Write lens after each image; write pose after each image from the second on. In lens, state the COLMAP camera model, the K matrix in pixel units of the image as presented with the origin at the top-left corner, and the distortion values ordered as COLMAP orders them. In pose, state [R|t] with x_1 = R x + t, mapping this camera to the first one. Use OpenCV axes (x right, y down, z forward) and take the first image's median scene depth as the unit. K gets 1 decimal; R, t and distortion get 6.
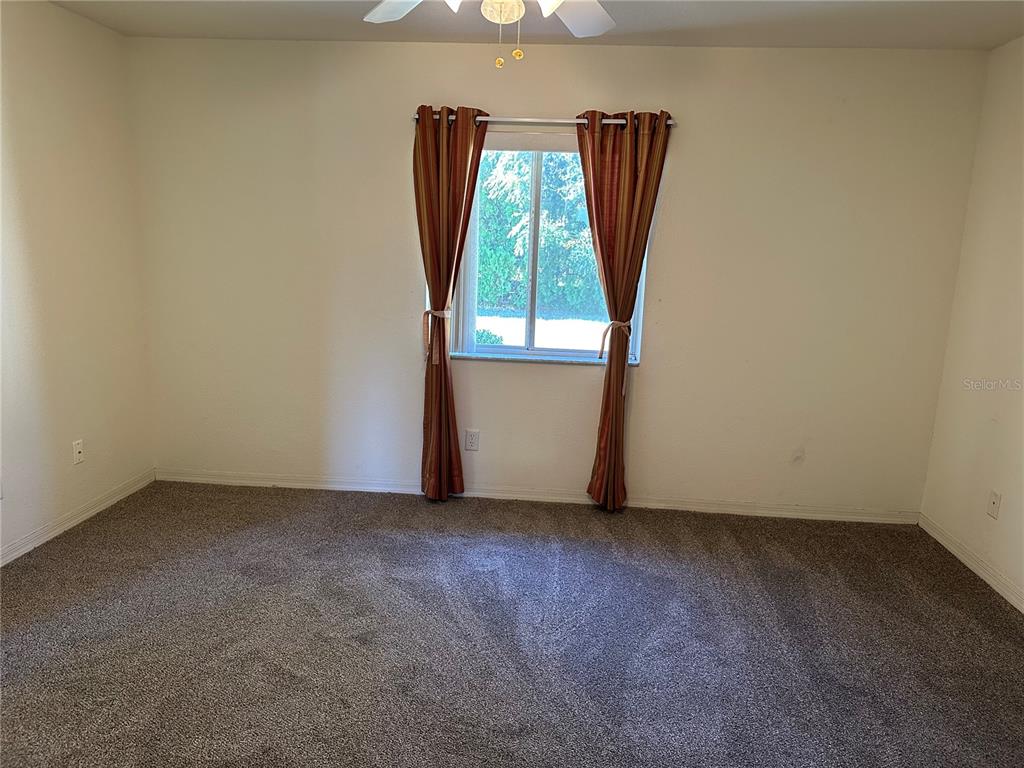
lens RADIAL K [[715.2, 0, 510.2], [0, 715.2, 383.5], [0, 0, 1]] dist [0.116503, -0.172583]
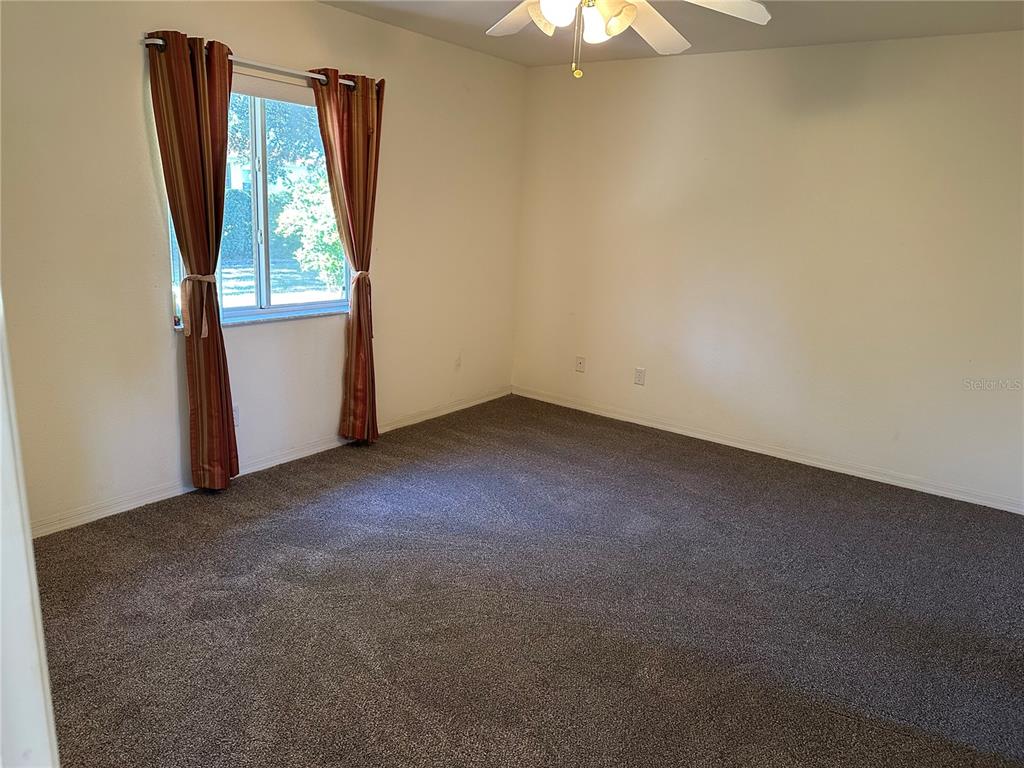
lens RADIAL K [[715.2, 0, 510.2], [0, 715.2, 383.5], [0, 0, 1]] dist [0.116503, -0.172583]
pose [[0.528921, -0.213245, 0.821443, -0.674043], [0.141192, 0.976539, 0.162595, -0.066636], [-0.836843, 0.029981, 0.546621, 0.220022]]
